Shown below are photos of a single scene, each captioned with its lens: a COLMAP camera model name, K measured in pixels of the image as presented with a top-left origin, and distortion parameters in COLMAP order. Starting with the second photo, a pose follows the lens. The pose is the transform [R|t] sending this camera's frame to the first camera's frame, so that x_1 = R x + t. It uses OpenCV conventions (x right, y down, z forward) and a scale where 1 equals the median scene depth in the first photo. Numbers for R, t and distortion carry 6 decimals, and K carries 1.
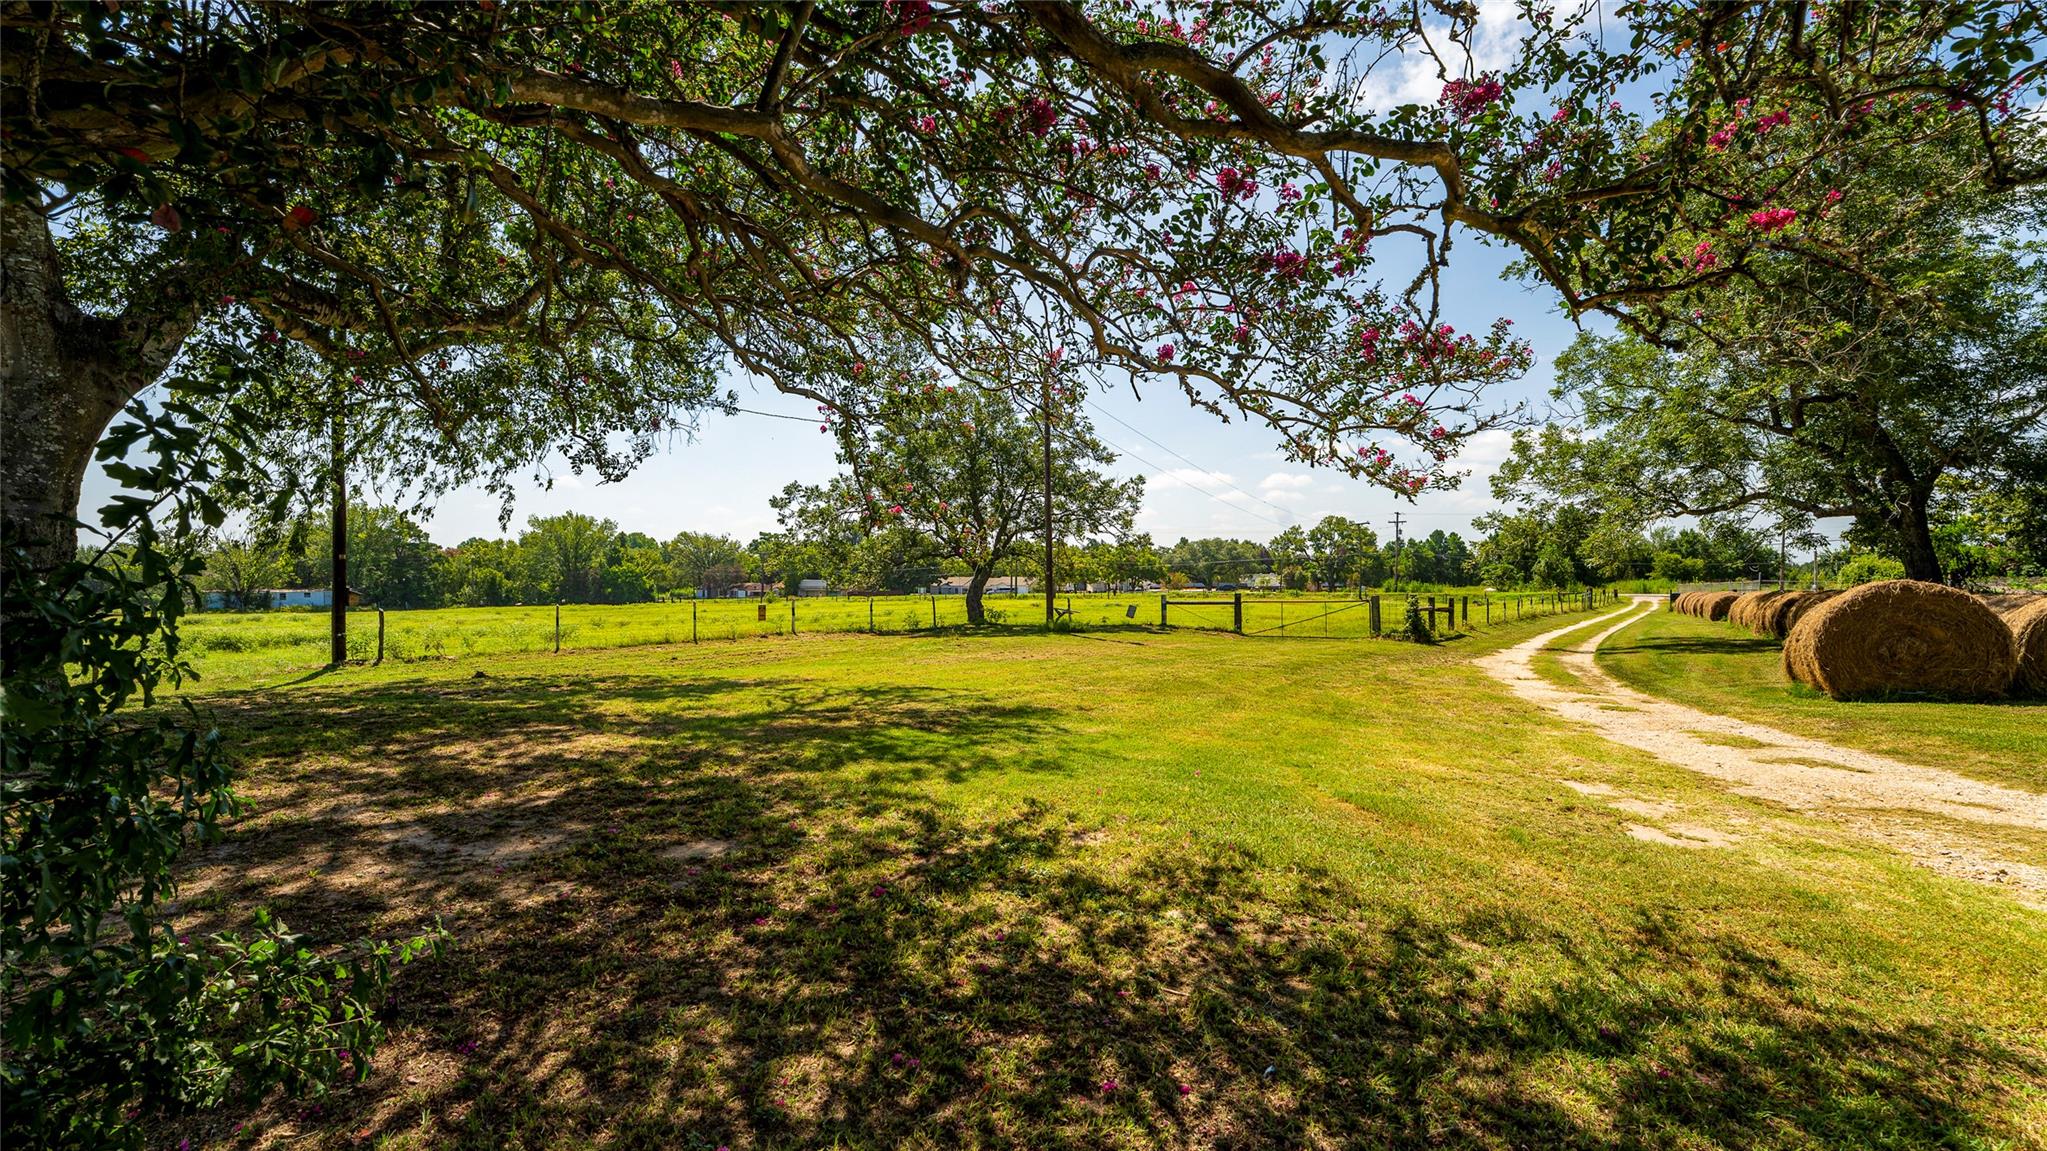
lens RADIAL K [[845.4, 0, 1037.5], [0, 845.4, 577.5], [0, 0, 1]] dist [-0.017548, -0.000077]
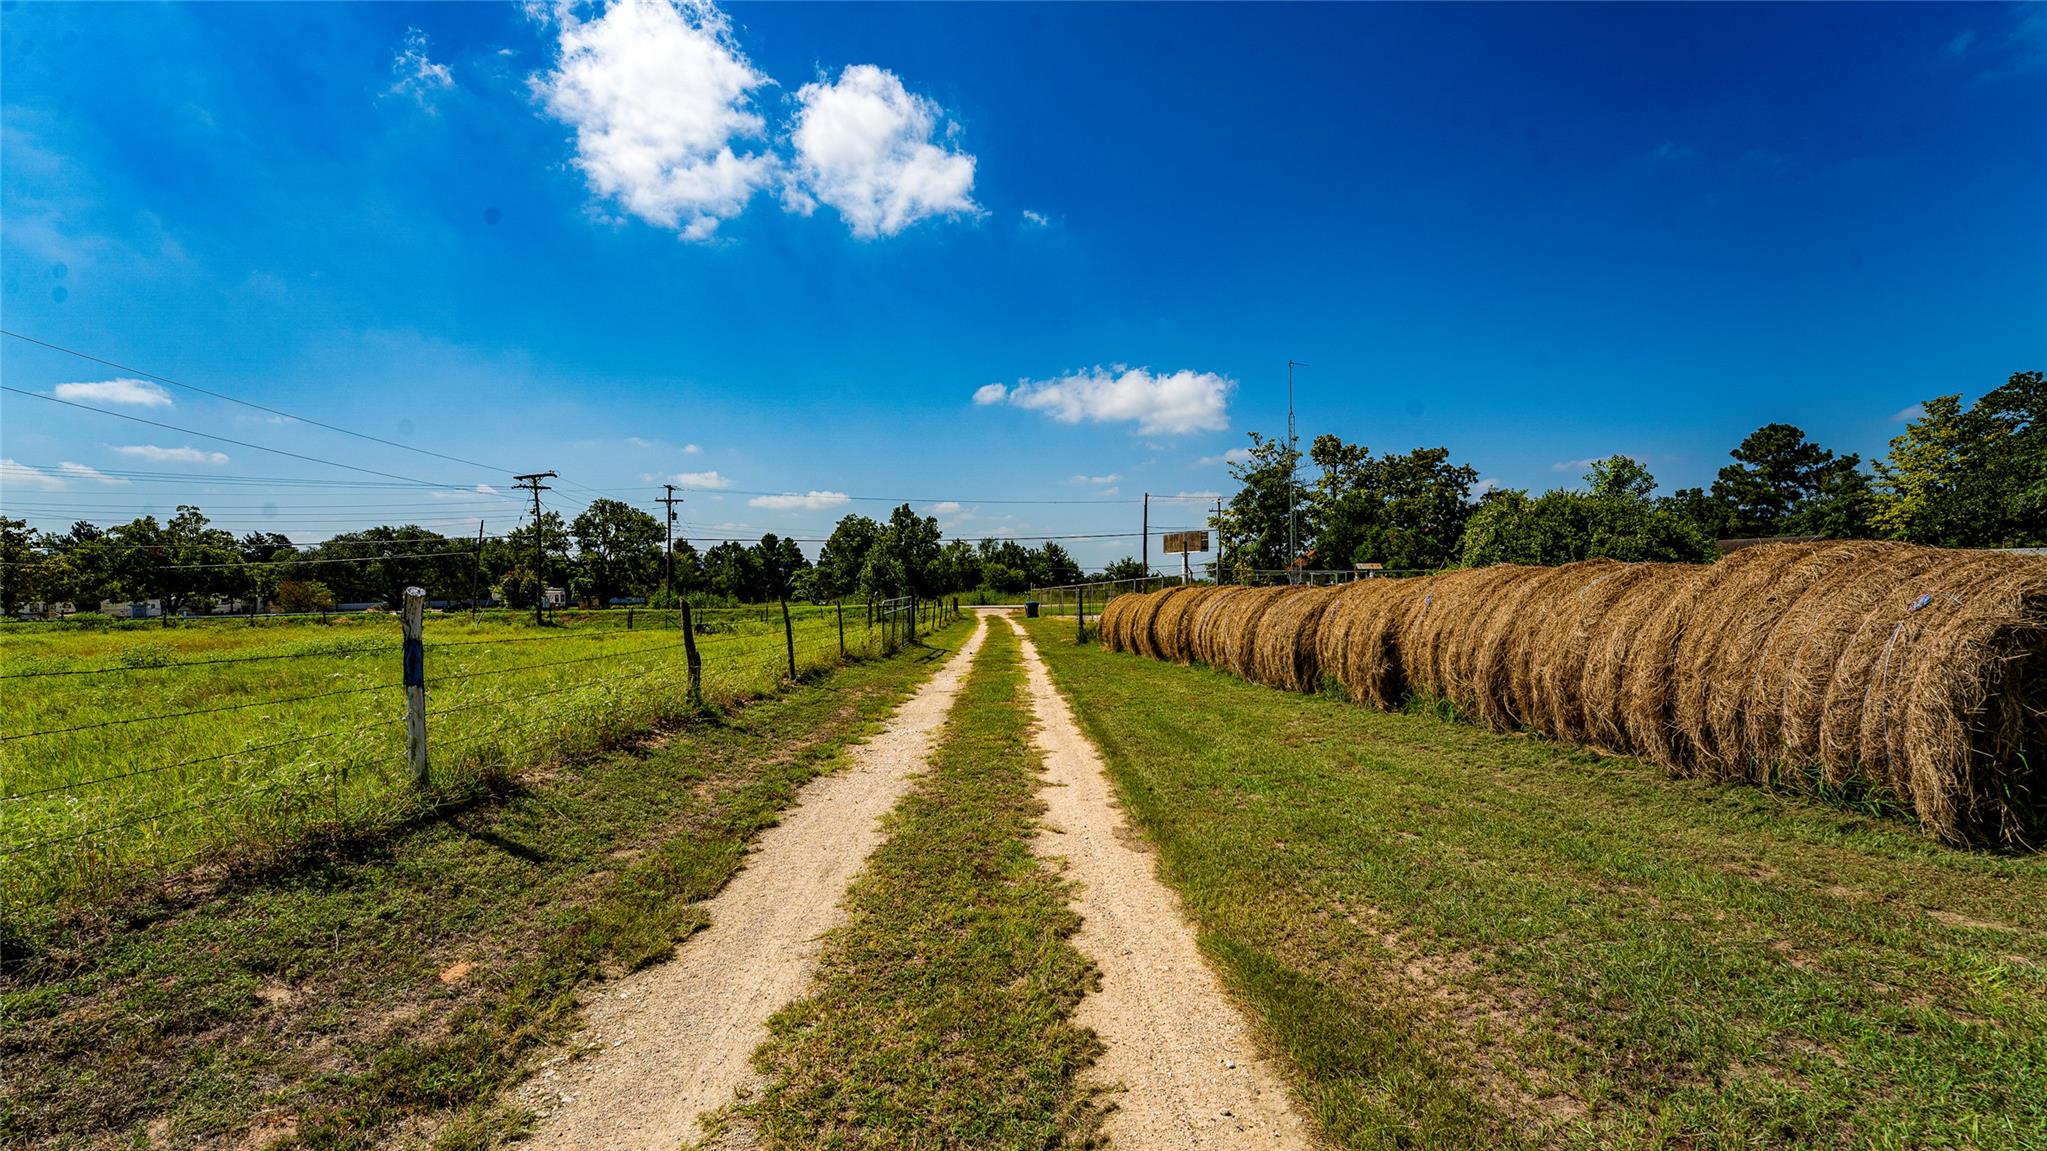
lens RADIAL K [[845.4, 0, 1039.2], [0, 845.4, 584.3], [0, 0, 1]] dist [-0.017548, -0.000077]
pose [[0.755388, 0.001308, 0.655276, 0.161657], [0.007535, 0.999915, -0.010683, 0.005598], [-0.655234, 0.013008, 0.755314, 0.242826]]
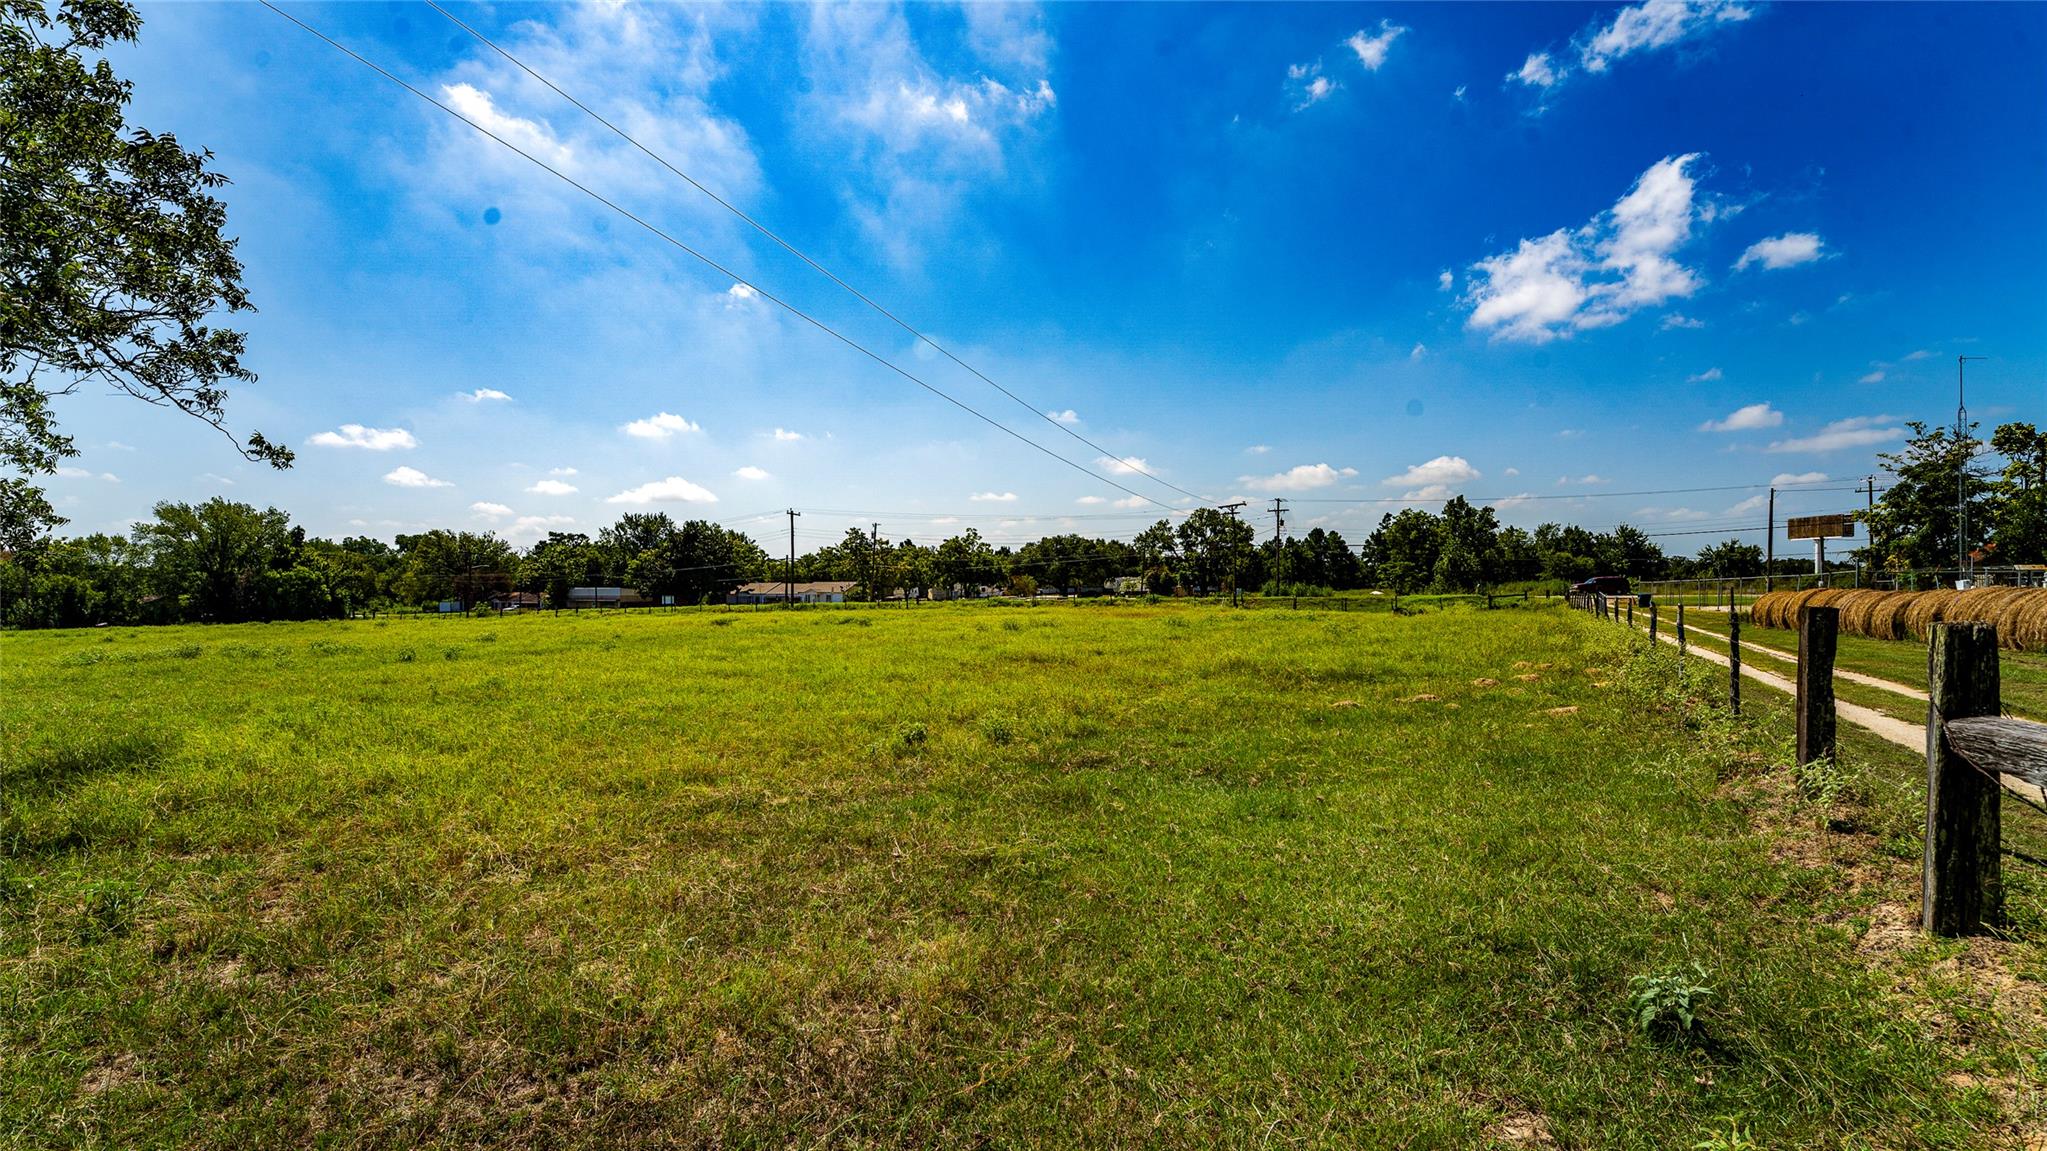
lens RADIAL K [[845.4, 0, 1033.1], [0, 845.4, 579.8], [0, 0, 1]] dist [-0.017548, -0.000077]
pose [[0.991657, -0.006571, 0.128734, 0.063934], [0.007318, 0.999959, -0.005327, 0.002949], [-0.128694, 0.006225, 0.991665, 0.164358]]
